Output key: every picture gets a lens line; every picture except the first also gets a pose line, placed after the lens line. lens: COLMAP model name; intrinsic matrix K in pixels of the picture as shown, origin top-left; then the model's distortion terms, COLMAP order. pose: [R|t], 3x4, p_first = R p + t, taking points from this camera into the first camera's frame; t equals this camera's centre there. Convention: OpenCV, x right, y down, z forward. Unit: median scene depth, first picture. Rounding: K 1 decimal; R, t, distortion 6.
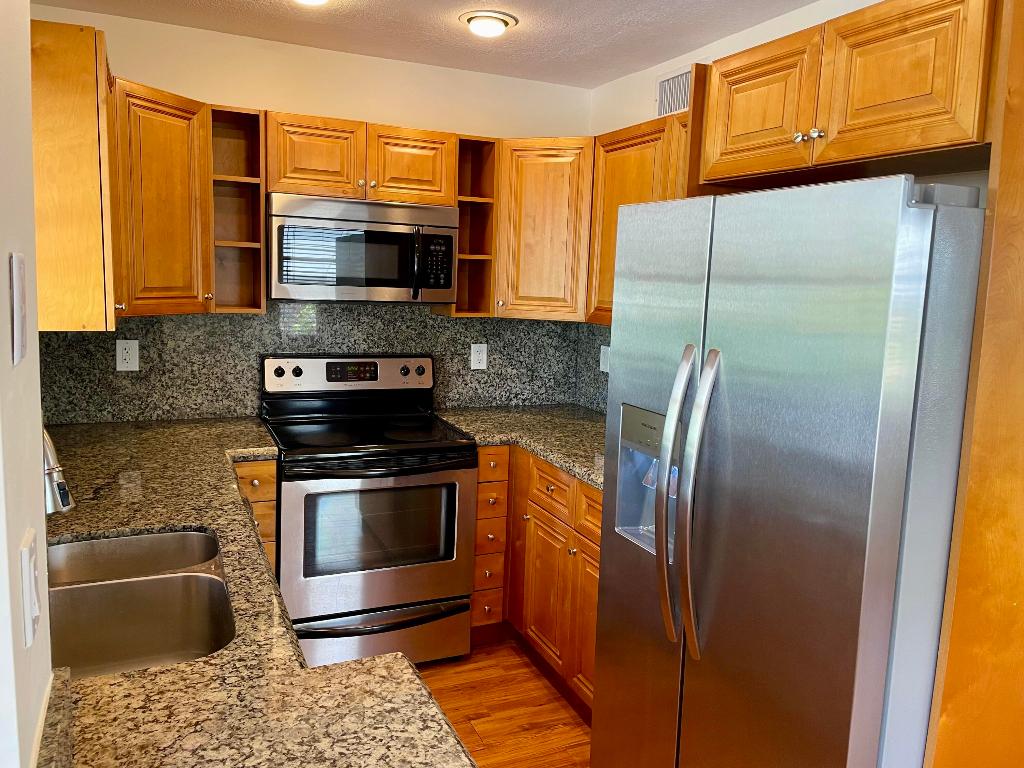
lens RADIAL K [[774.5, 0, 505.2], [0, 774.5, 384.6], [0, 0, 1]] dist [0.088792, -0.117653]
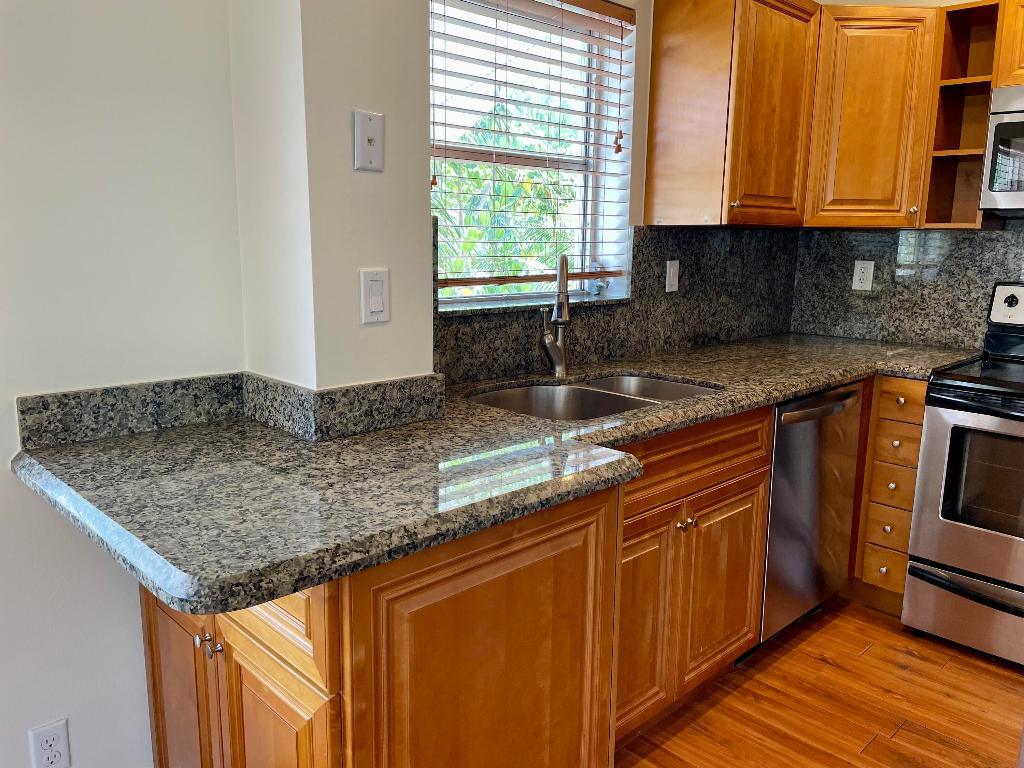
lens RADIAL K [[774.5, 0, 505.2], [0, 774.5, 384.6], [0, 0, 1]] dist [0.088792, -0.117653]
pose [[0.342658, 0.142043, -0.928660, 0.348371], [-0.135510, 0.985639, 0.100757, 0.064523], [0.929636, 0.091317, 0.356985, 0.176971]]
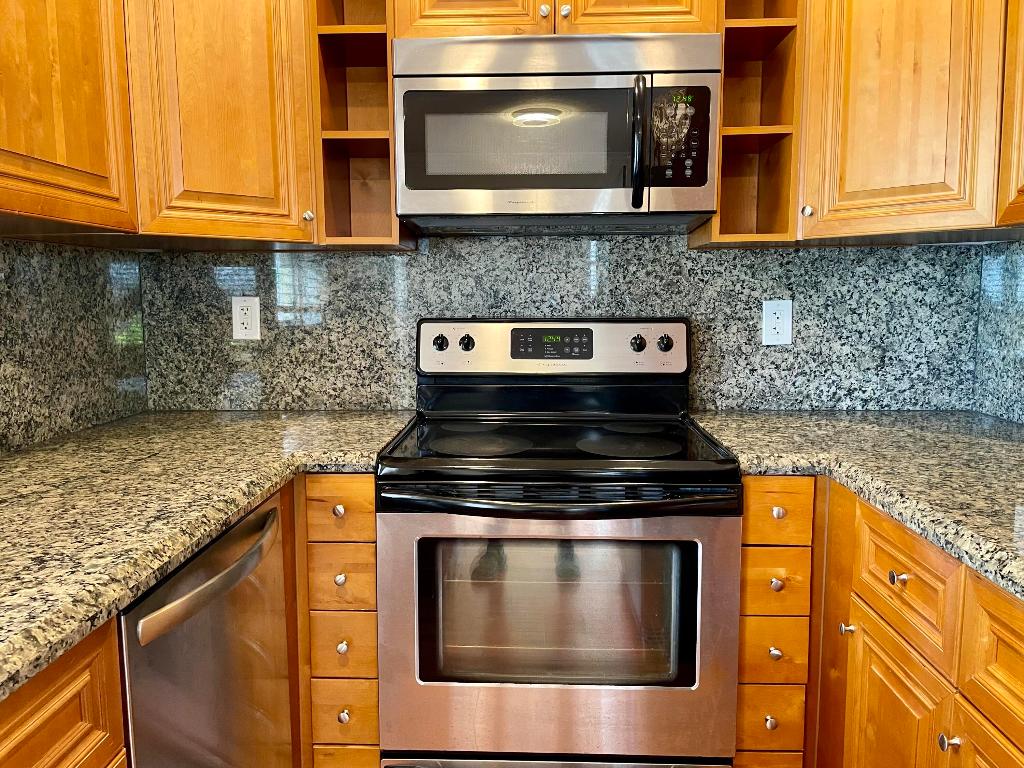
lens RADIAL K [[774.5, 0, 505.2], [0, 774.5, 384.6], [0, 0, 1]] dist [0.088792, -0.117653]
pose [[0.897503, 0.009019, -0.440915, 0.048710], [-0.024792, 0.999242, -0.030027, 0.038130], [0.440310, 0.037880, 0.897046, 0.445747]]
